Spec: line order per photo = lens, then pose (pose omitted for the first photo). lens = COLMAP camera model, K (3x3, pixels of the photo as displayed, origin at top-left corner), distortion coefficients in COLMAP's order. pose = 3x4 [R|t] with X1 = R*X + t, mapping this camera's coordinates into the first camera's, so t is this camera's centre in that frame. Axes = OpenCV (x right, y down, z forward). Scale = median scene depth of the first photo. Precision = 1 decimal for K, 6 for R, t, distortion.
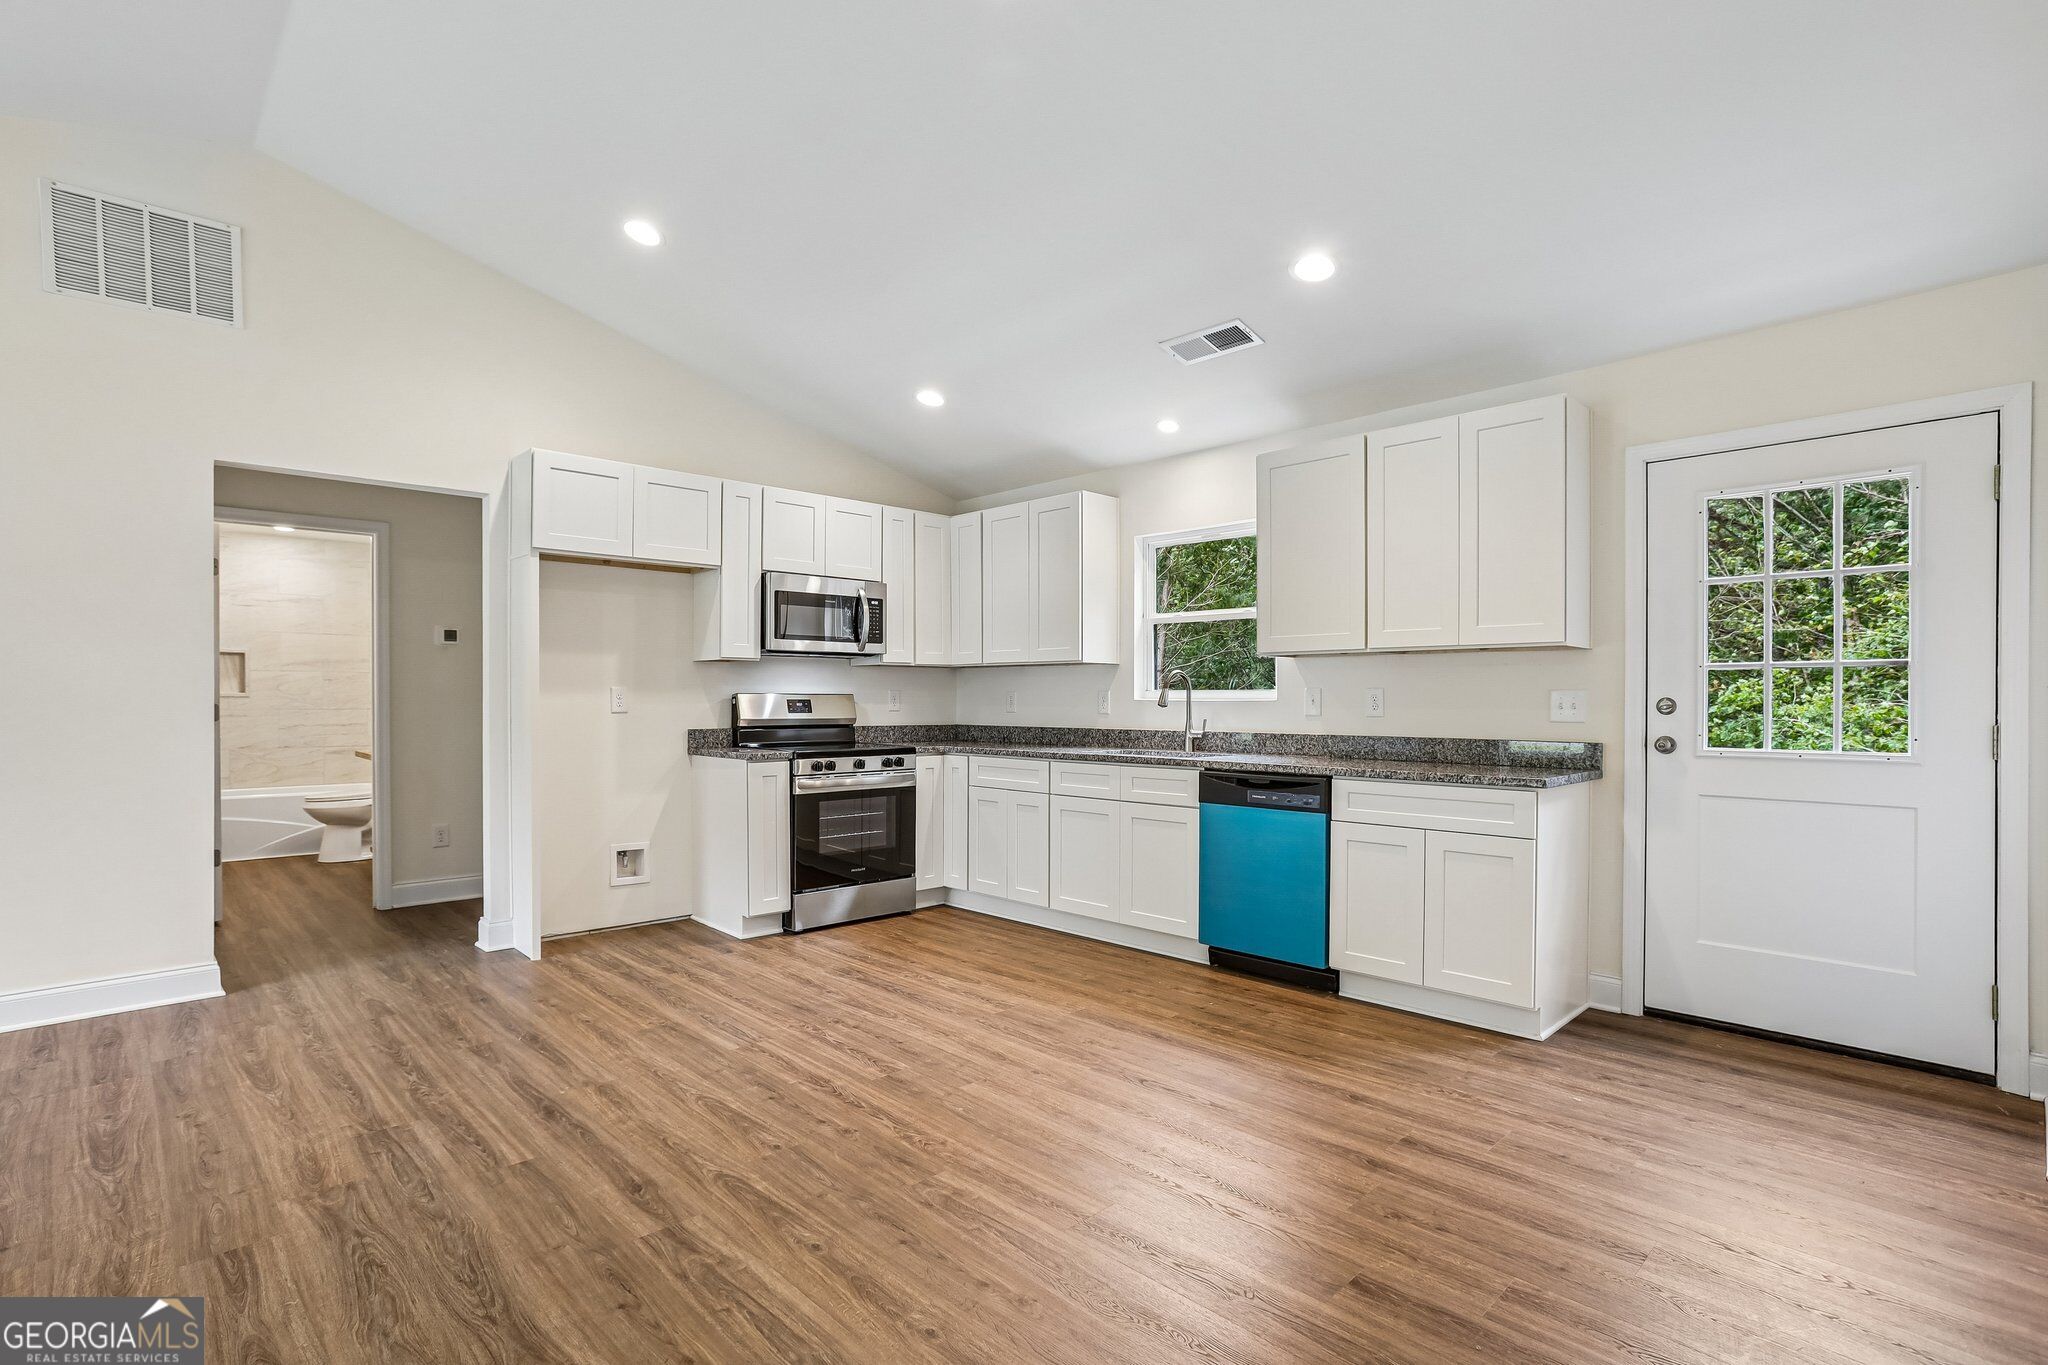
lens RADIAL K [[973.8, 0, 1015.4], [0, 973.8, 688.4], [0, 0, 1]] dist [-0.024131, 0.010982]
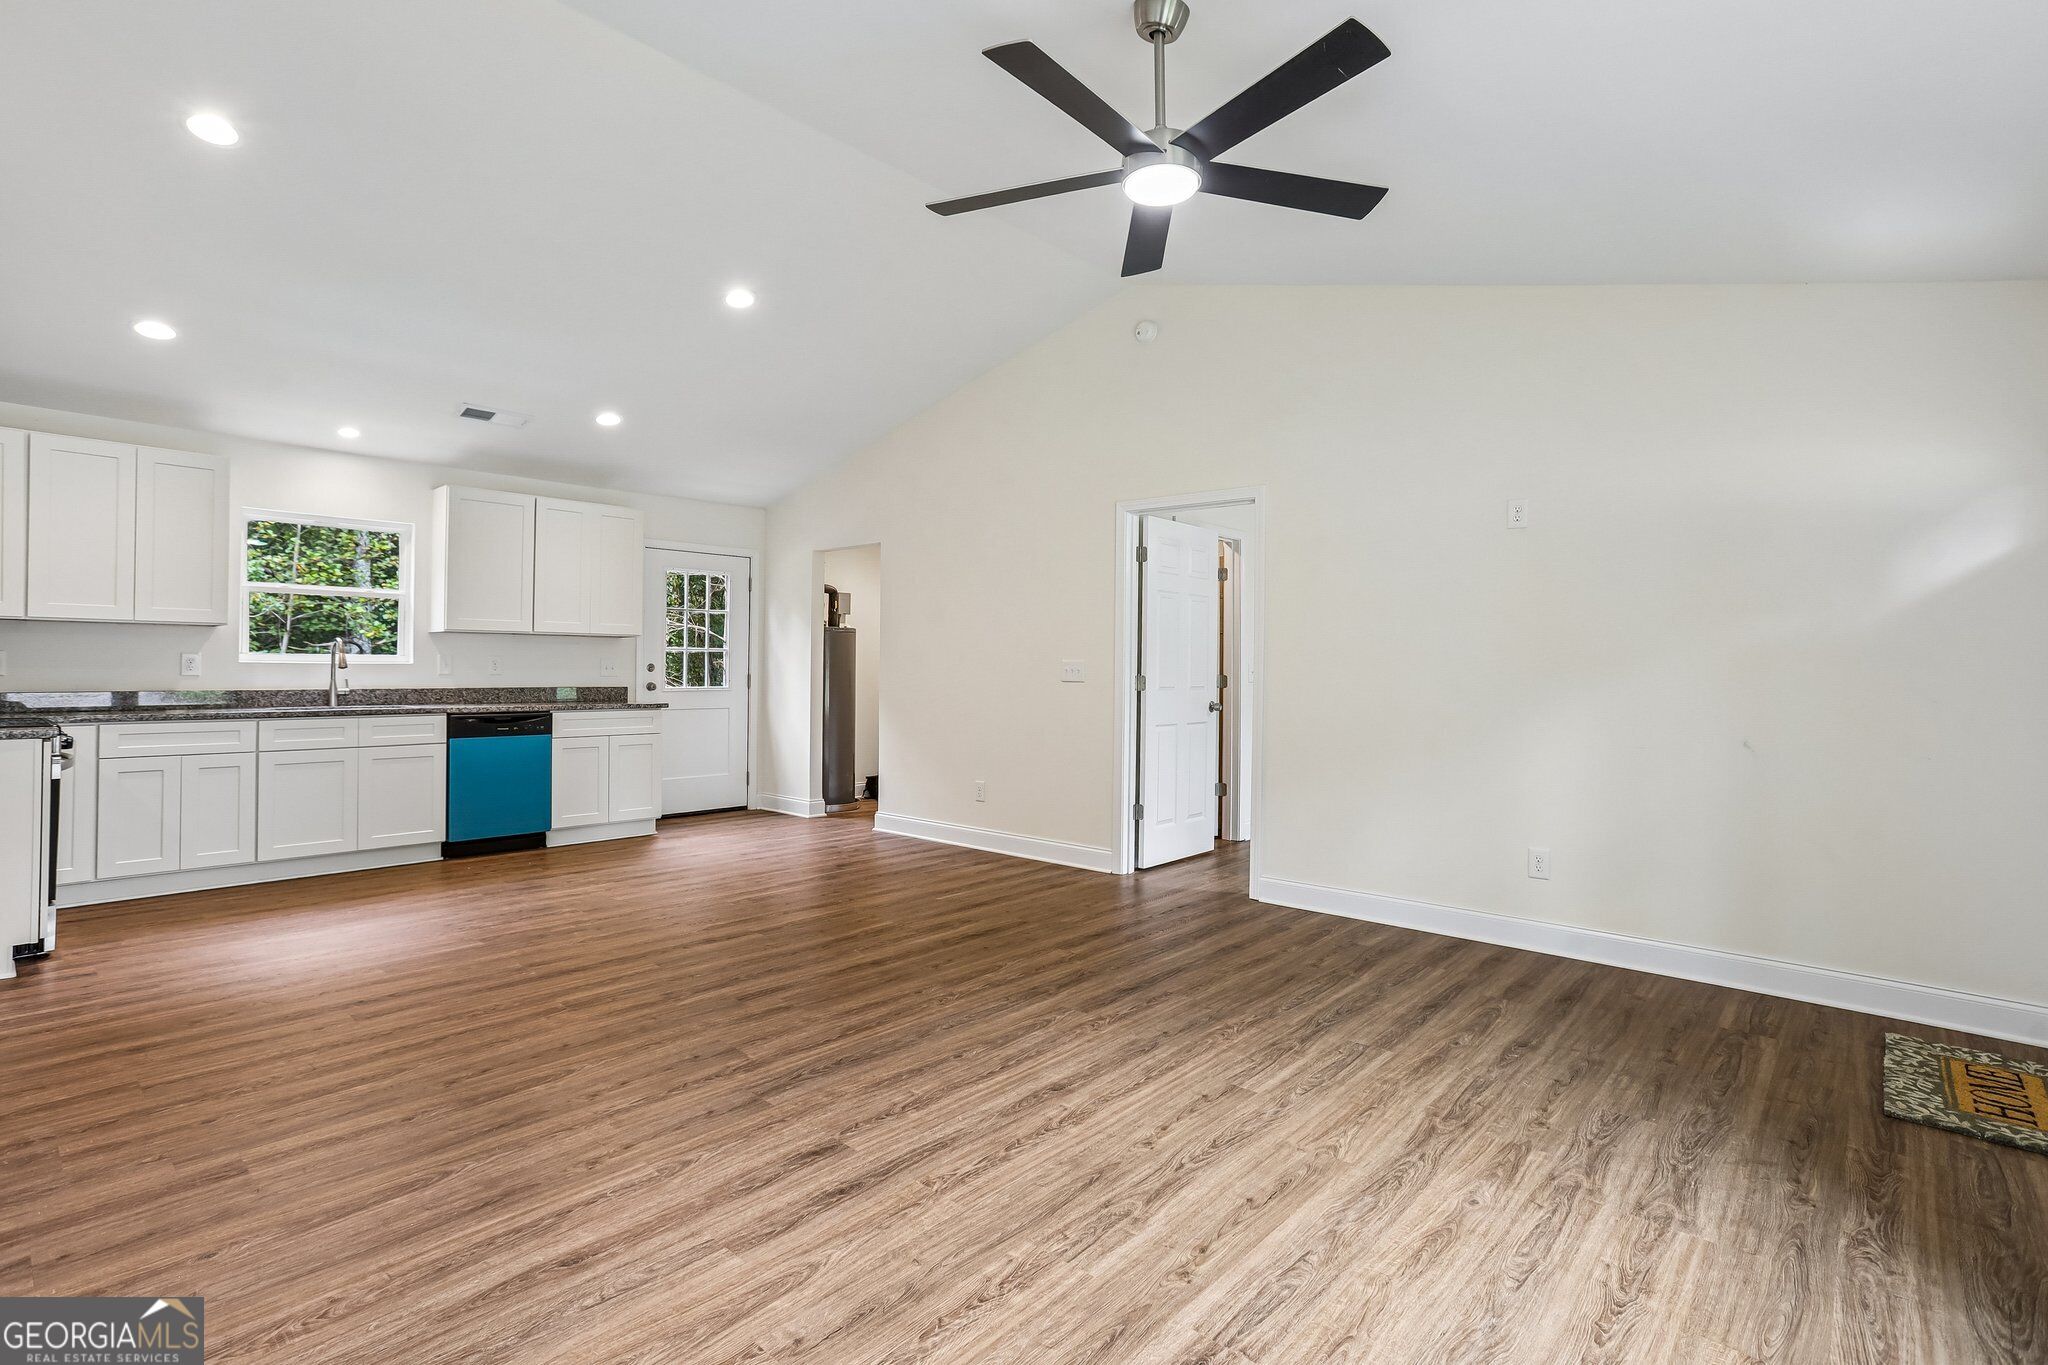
lens RADIAL K [[973.8, 0, 1007.1], [0, 973.8, 660.3], [0, 0, 1]] dist [-0.024131, 0.010982]
pose [[-0.060113, 0.001661, 0.998190, -1.327245], [-0.027773, 0.999609, -0.003336, -0.011263], [-0.997805, -0.027923, -0.060044, 0.335705]]
